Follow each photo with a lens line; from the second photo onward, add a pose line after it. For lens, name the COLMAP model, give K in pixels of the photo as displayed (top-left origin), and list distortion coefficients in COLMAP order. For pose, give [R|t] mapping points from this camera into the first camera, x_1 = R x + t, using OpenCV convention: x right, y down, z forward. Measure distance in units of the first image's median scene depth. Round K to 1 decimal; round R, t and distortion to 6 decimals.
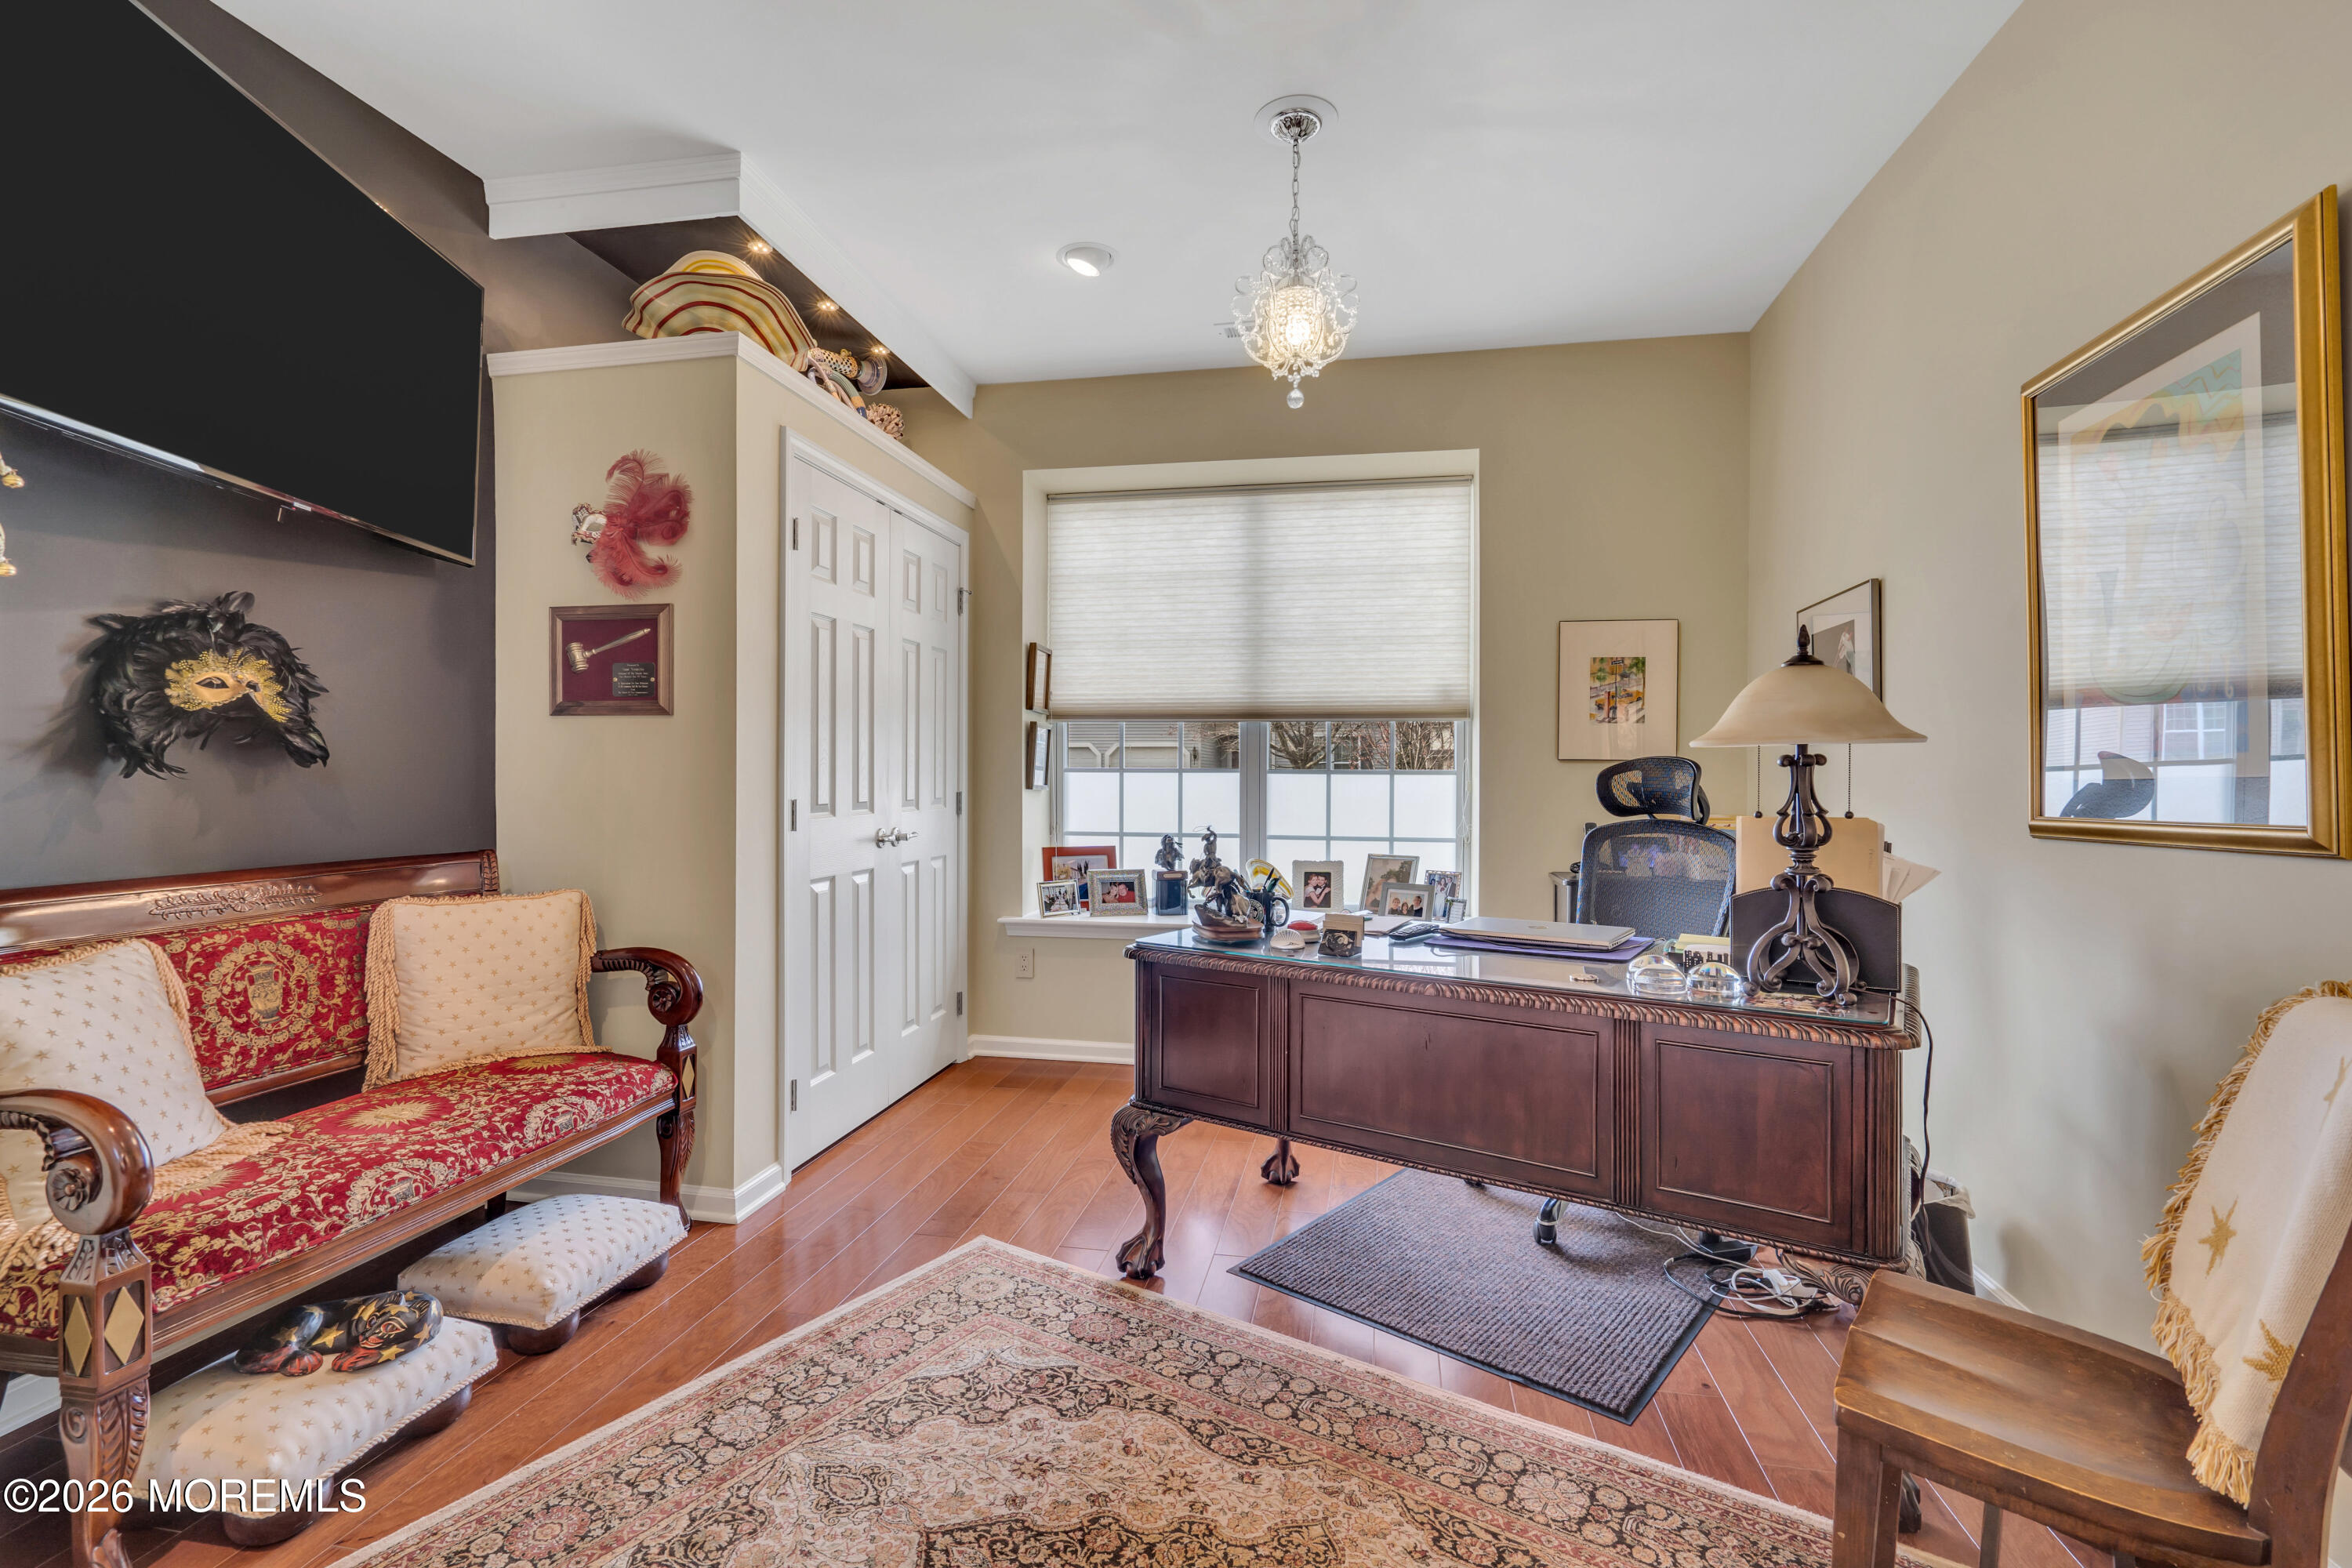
lens RADIAL K [[1067.3, 0, 1177.6], [0, 1067.3, 781.8], [0, 0, 1]] dist [-0.003901, 0.004010]
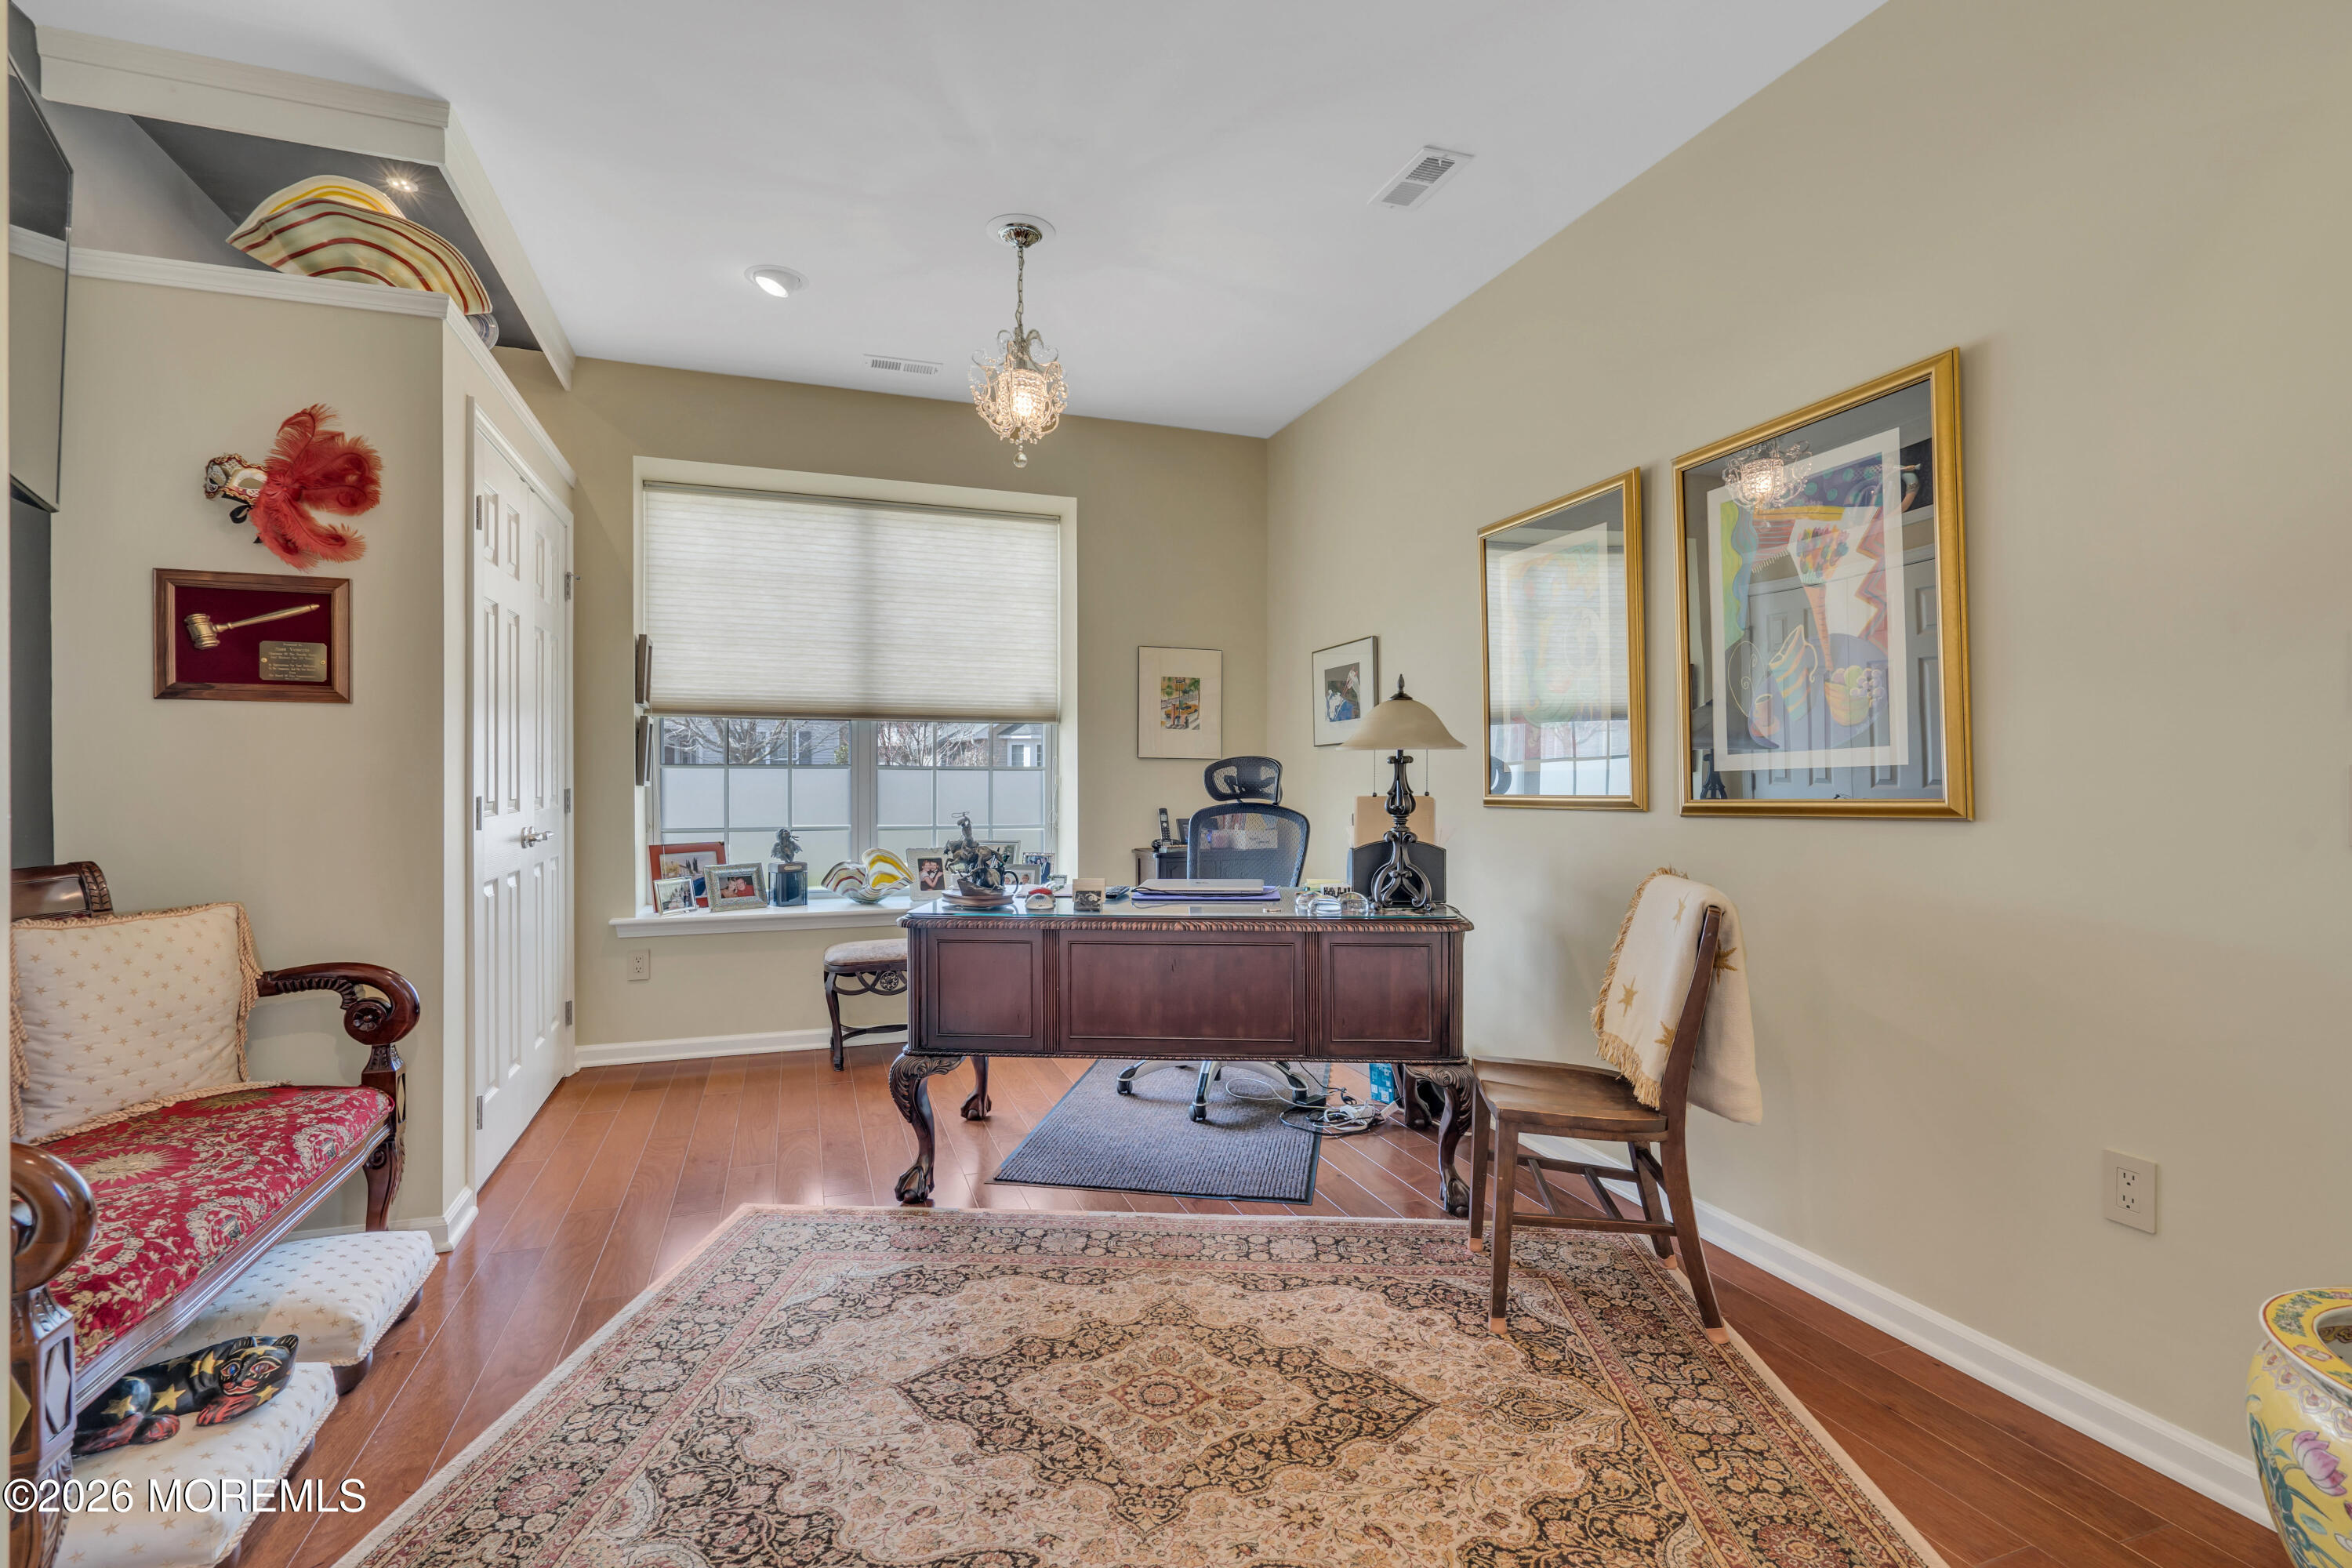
lens RADIAL K [[1067.3, 0, 1177.6], [0, 1067.3, 781.8], [0, 0, 1]] dist [-0.003901, 0.004010]
pose [[0.859030, -0.006131, 0.511888, -0.343033], [0.004668, 0.999981, 0.004144, 0.002998], [-0.511904, -0.001170, 0.859042, -0.128726]]
